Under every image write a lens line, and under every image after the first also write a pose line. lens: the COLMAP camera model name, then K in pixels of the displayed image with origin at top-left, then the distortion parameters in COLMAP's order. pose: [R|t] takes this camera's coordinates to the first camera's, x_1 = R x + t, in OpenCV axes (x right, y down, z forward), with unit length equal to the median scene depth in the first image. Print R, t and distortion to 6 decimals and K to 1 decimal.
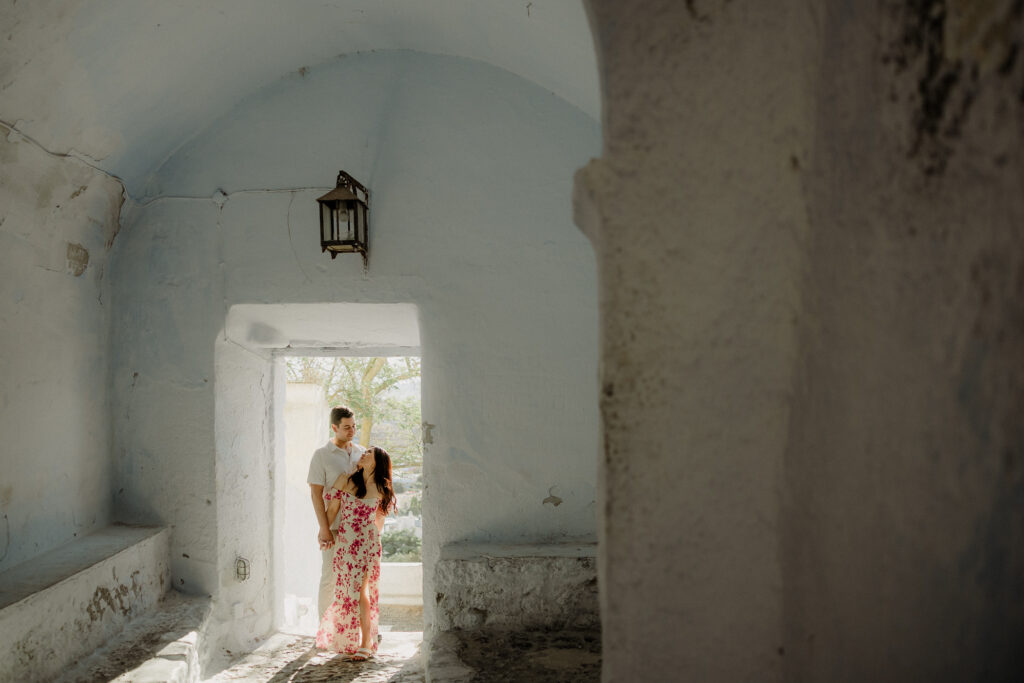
lens RADIAL K [[826.6, 0, 513.8], [0, 826.6, 340.2], [0, 0, 1]] dist [0.014803, 0.001911]
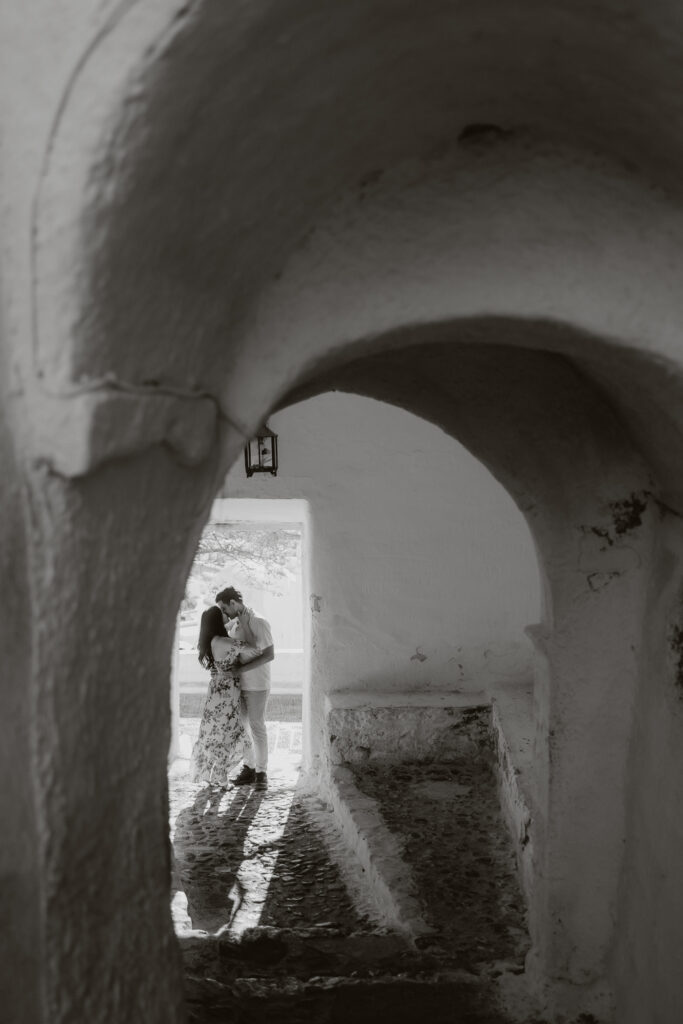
lens RADIAL K [[798.4, 0, 339.8], [0, 798.4, 512.9], [0, 0, 1]] dist [0.006027, 0.005704]
pose [[0.999945, -0.009947, -0.003447, -0.073755], [0.010149, 0.997864, 0.064534, -0.111545], [0.002798, -0.064565, 0.997910, -0.191007]]
